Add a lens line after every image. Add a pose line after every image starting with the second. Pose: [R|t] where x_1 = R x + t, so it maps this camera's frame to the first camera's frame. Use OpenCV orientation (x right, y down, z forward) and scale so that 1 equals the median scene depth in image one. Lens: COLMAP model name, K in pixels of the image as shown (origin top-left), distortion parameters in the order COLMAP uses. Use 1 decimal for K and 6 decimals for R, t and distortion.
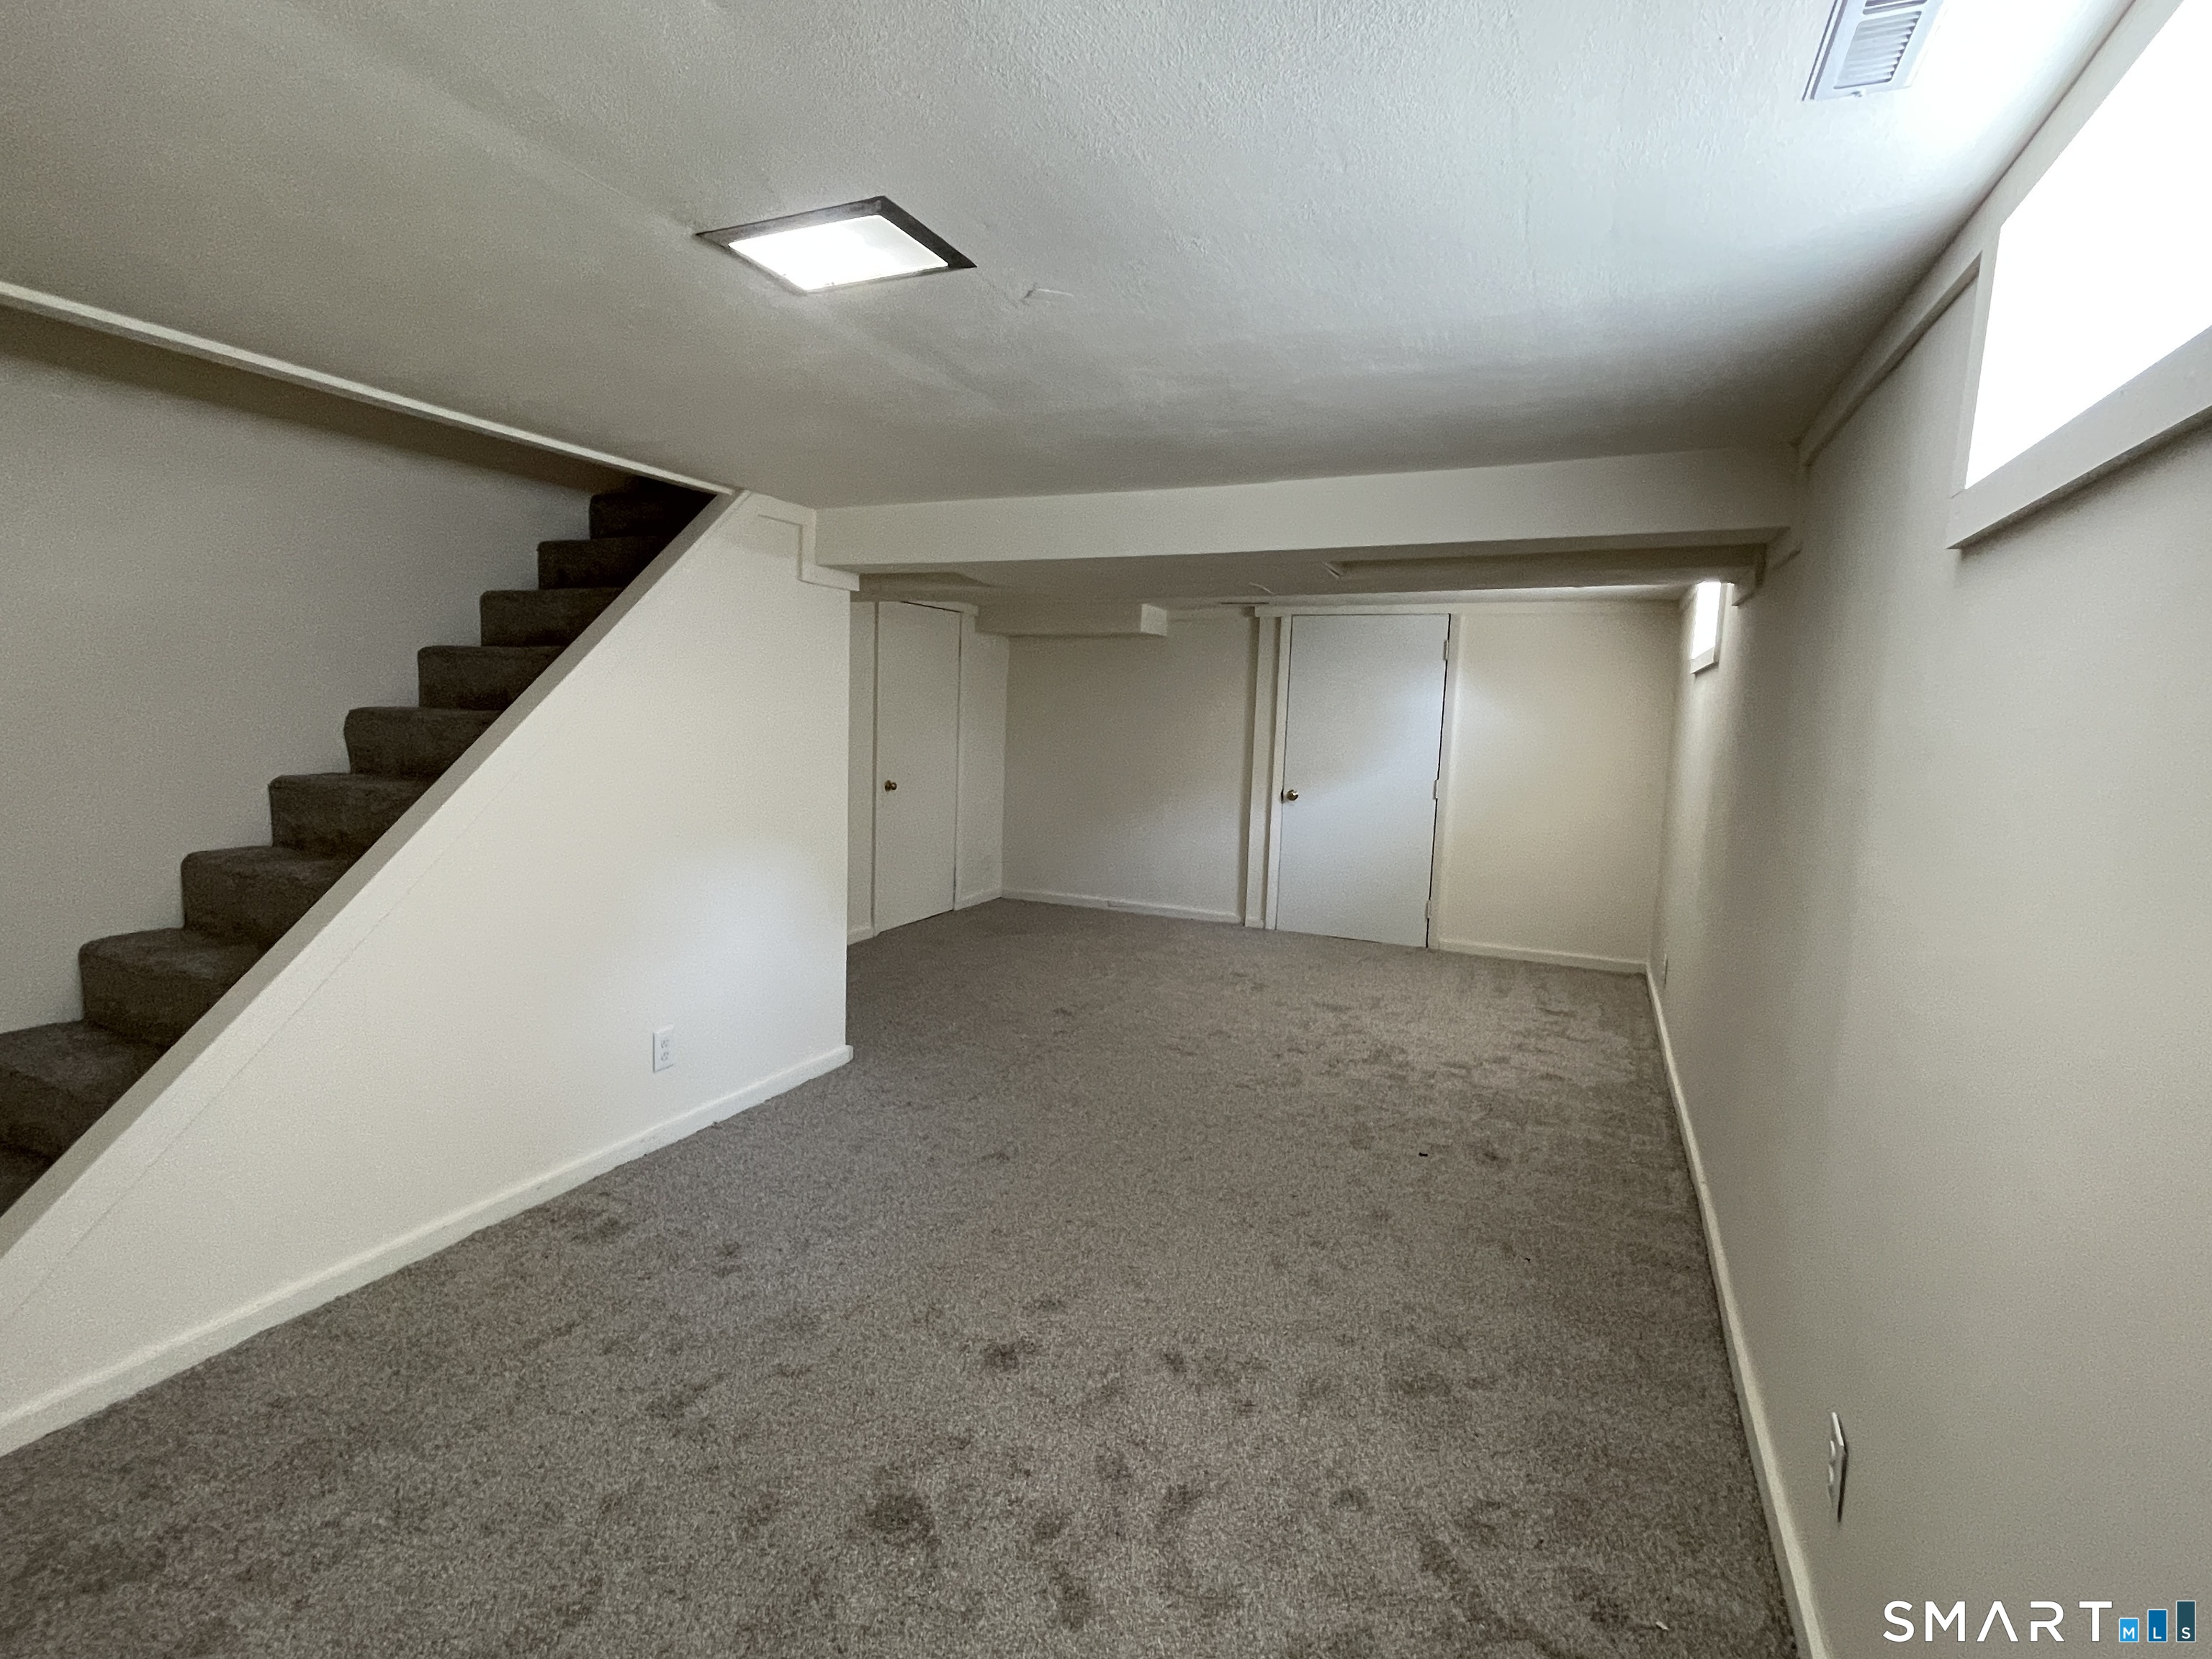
lens RADIAL K [[1044.8, 0, 1101.9], [0, 1044.8, 838.2], [0, 0, 1]] dist [0.006448, 0.000159]
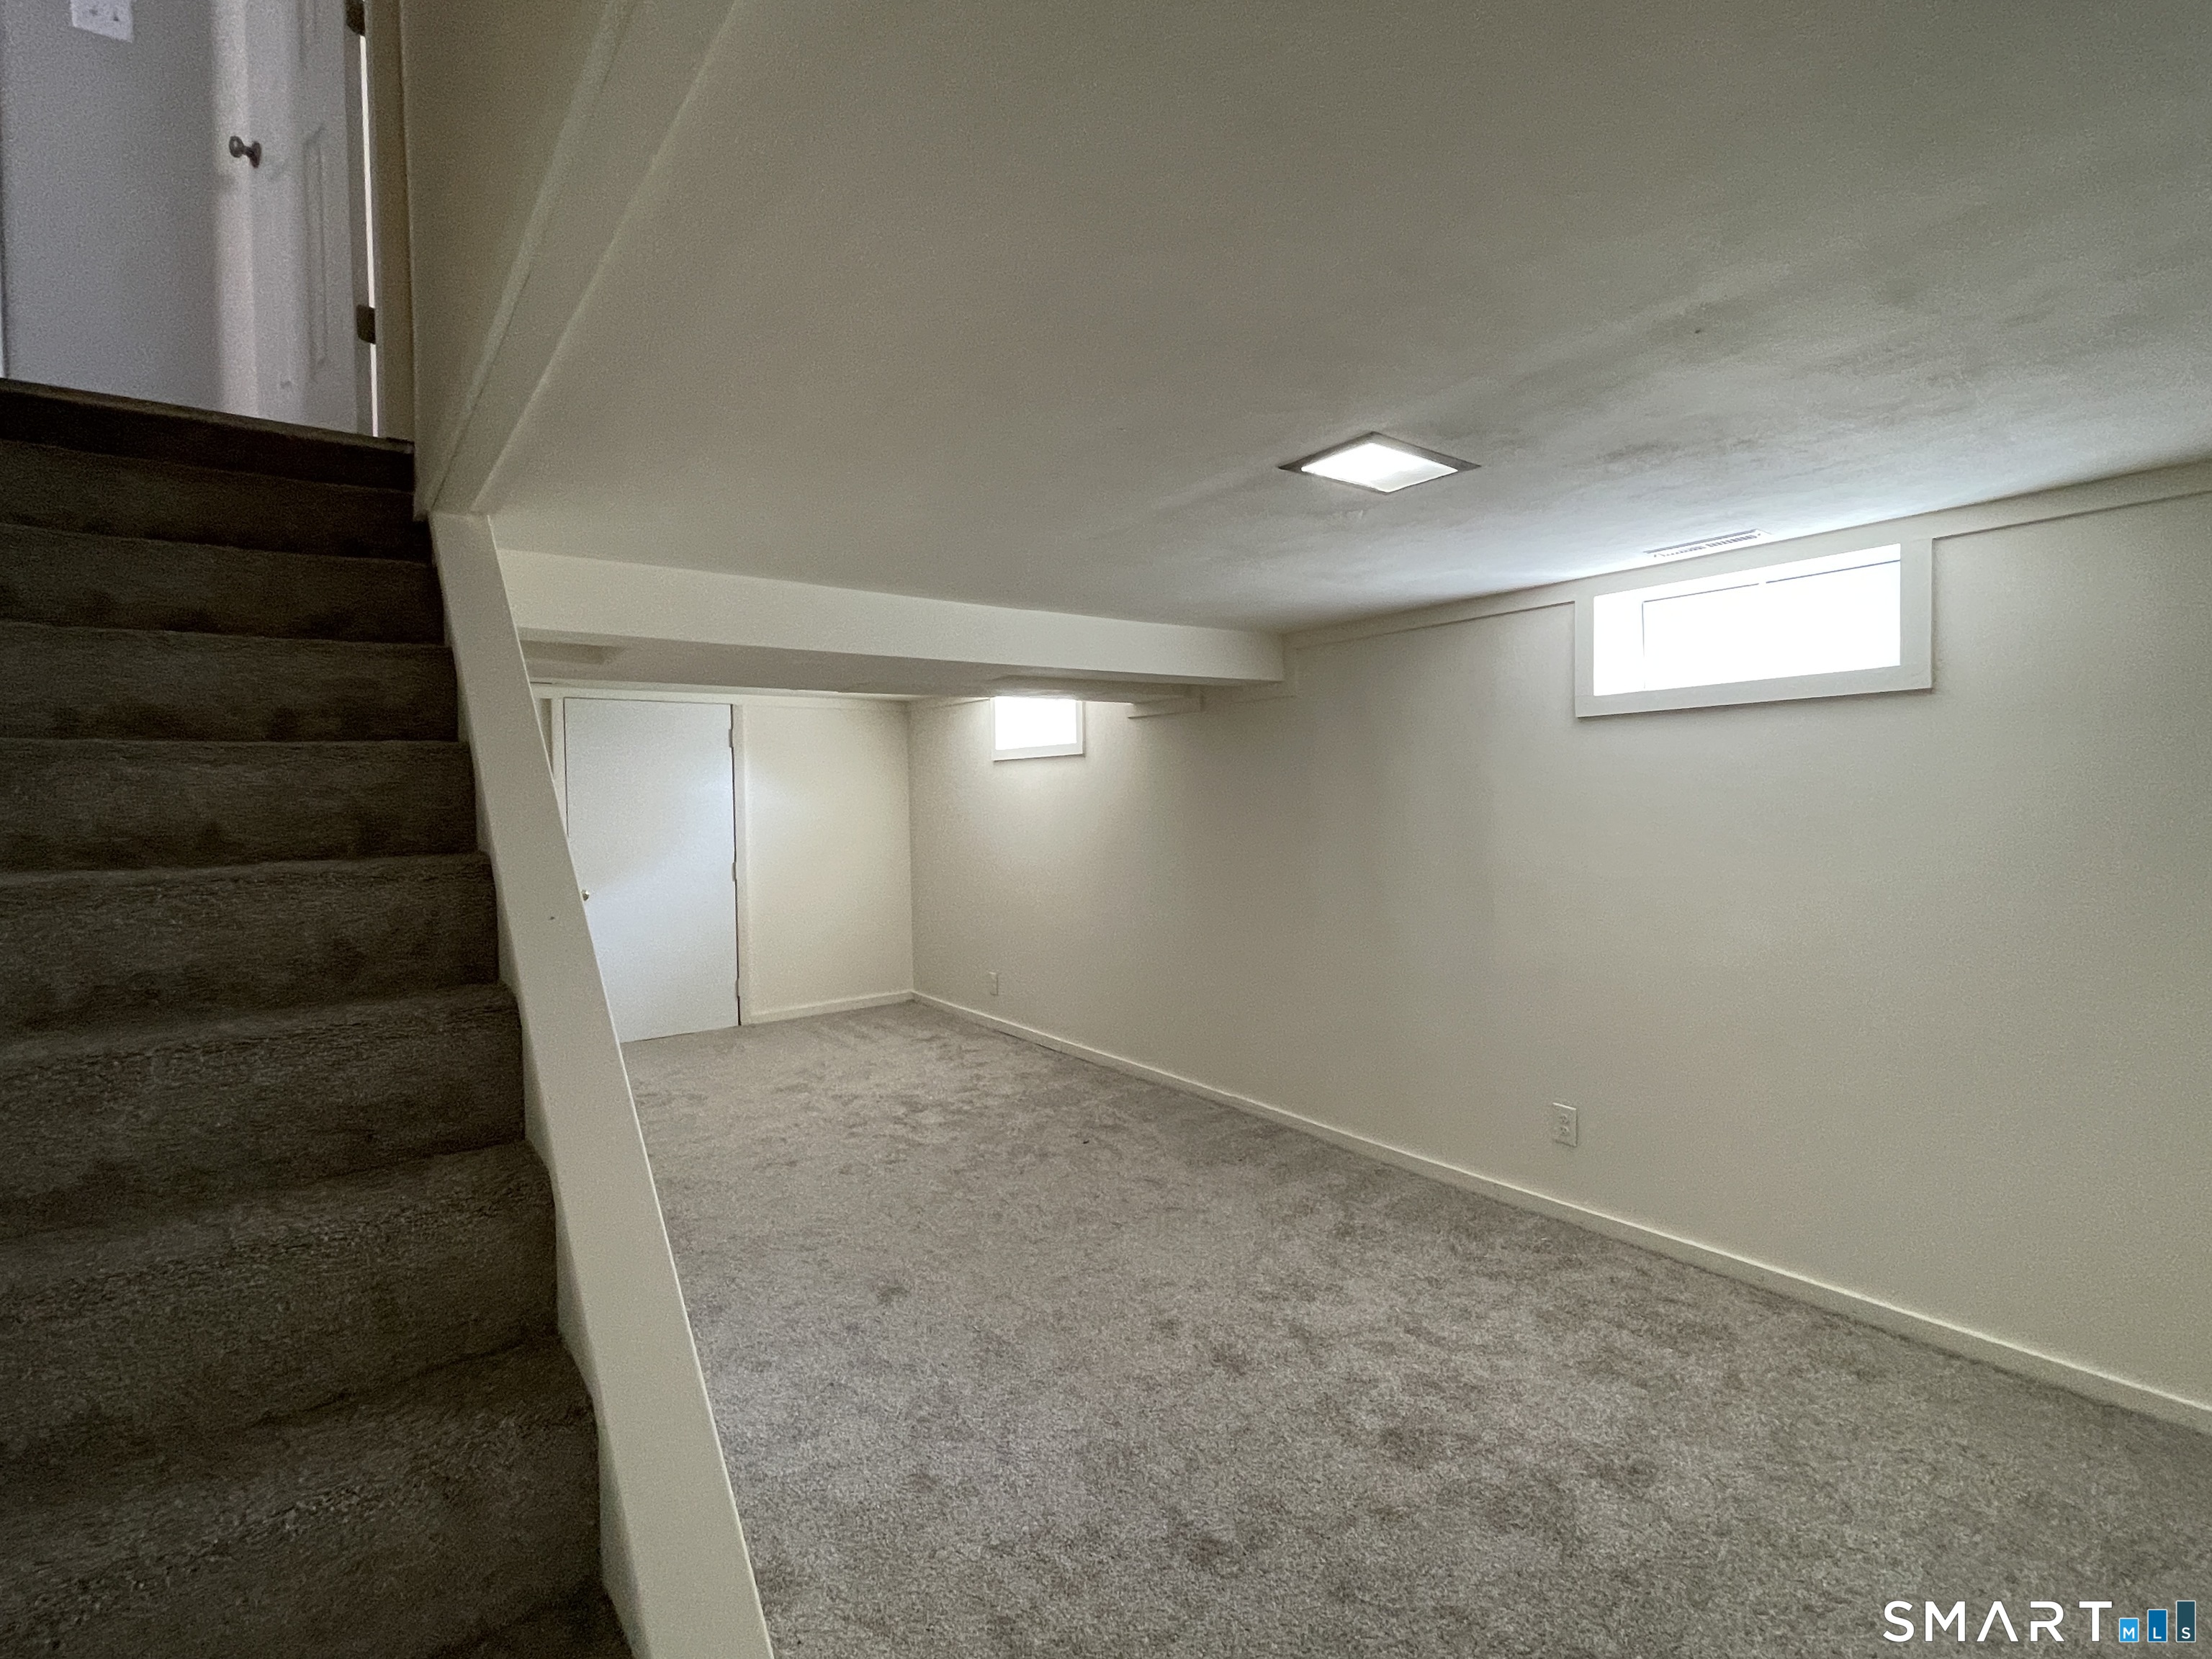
lens RADIAL K [[1044.8, 0, 1092.5], [0, 1044.8, 826.2], [0, 0, 1]] dist [0.006448, 0.000159]
pose [[0.466981, -0.065873, 0.881810, -0.691153], [0.139848, 0.990173, -0.000092, -0.066147], [-0.873139, 0.123363, 0.471604, 0.311031]]
